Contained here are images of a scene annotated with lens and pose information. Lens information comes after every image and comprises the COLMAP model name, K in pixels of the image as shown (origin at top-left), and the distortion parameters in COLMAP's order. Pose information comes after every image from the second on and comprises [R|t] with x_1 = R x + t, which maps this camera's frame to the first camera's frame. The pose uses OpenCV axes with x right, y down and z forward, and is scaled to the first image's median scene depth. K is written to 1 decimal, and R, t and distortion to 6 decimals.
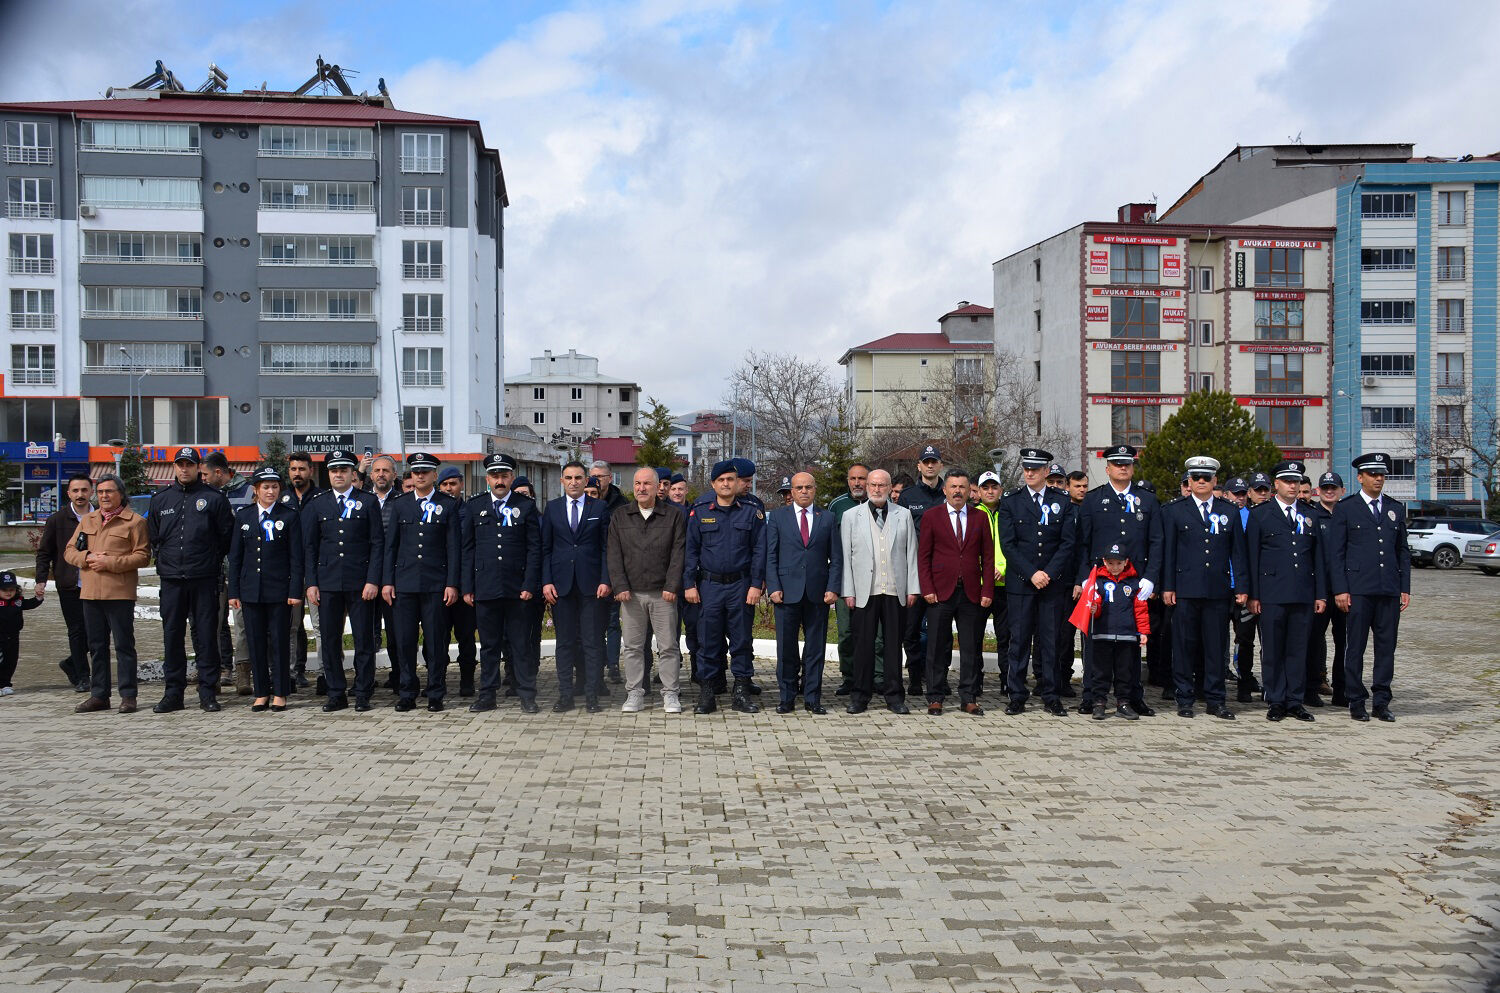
lens RADIAL K [[1658.8, 0, 746.2], [0, 1658.8, 521.0], [0, 0, 1]] dist [-0.007750, 0.291865]
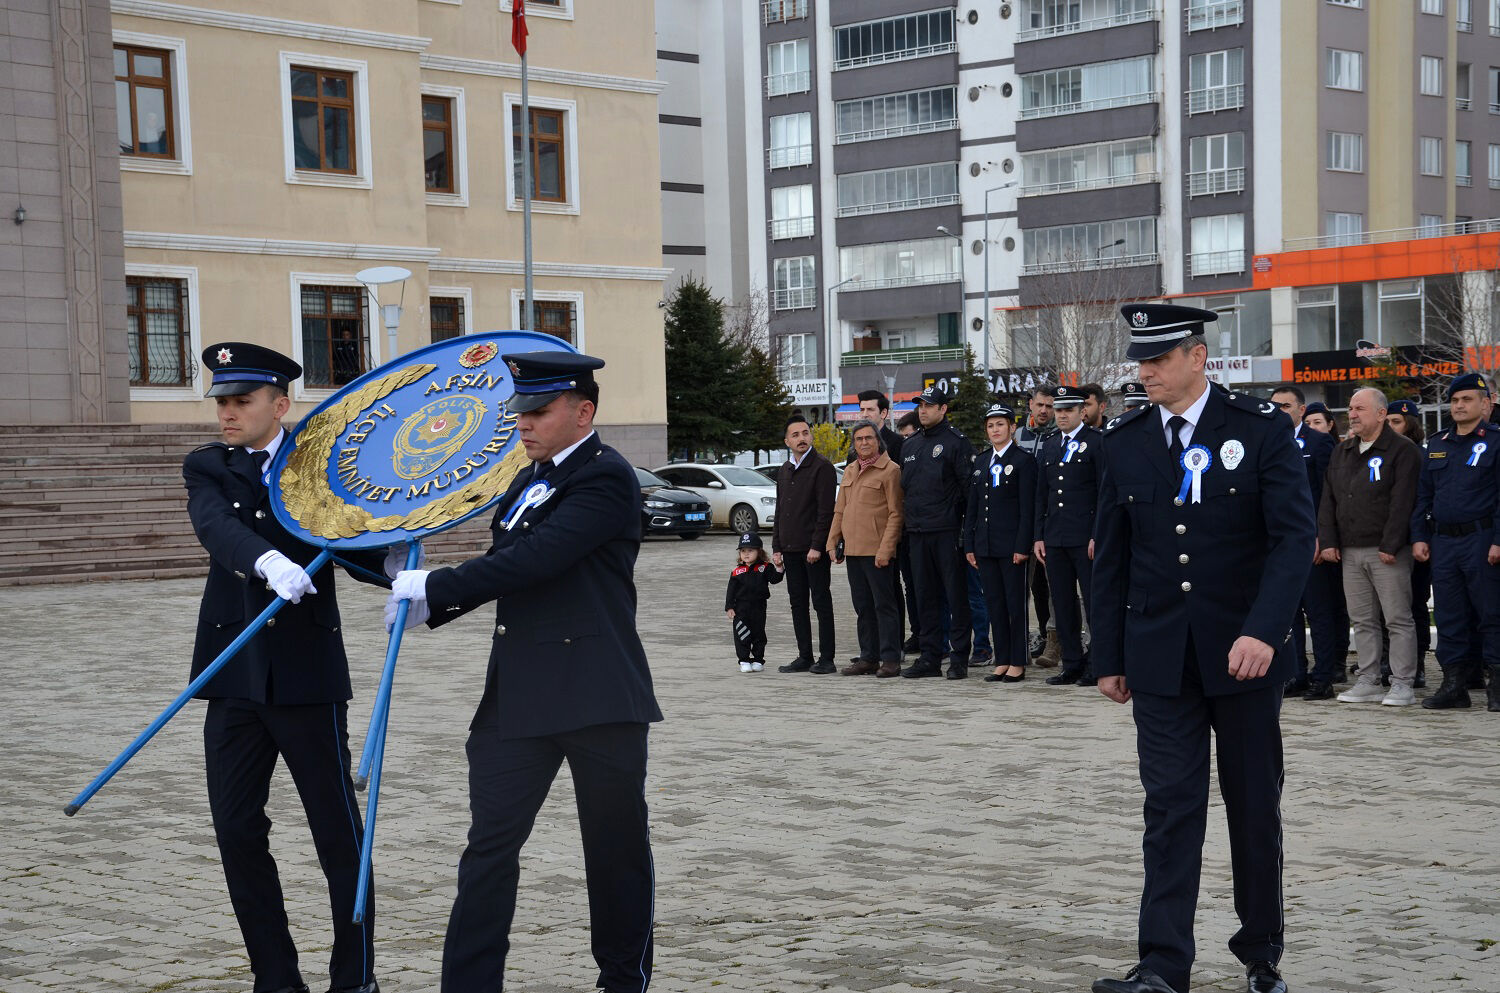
lens RADIAL K [[2953.9, 0, 750.0], [0, 2953.9, 496.5], [0, 0, 1]] dist [0.497878, 0.251059]
pose [[0.703231, -0.011093, -0.710875, 0.097535], [0.021886, 0.999742, 0.006050, 0.000457], [0.710625, -0.019813, 0.703292, -0.026391]]
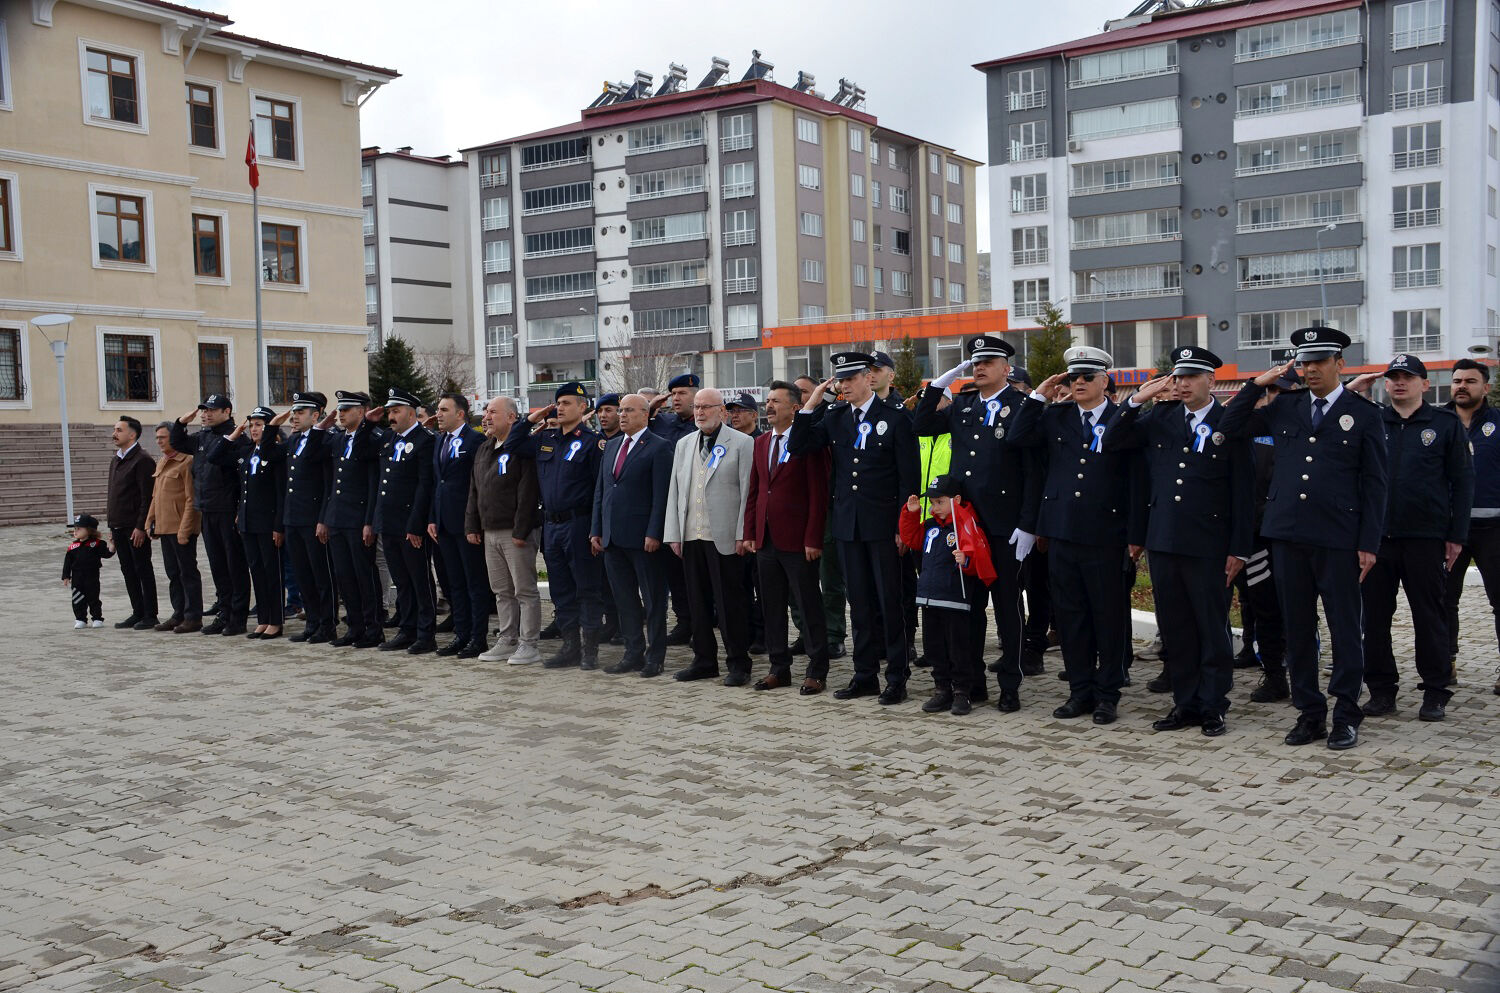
lens RADIAL K [[1658.8, 0, 746.2], [0, 1658.8, 521.0], [0, 0, 1]] dist [-0.007750, 0.291865]
pose [[0.789793, 0.008174, -0.613320, 0.080136], [0.022188, 0.998876, 0.041885, 0.000133], [0.612973, -0.046688, 0.788723, 0.048314]]
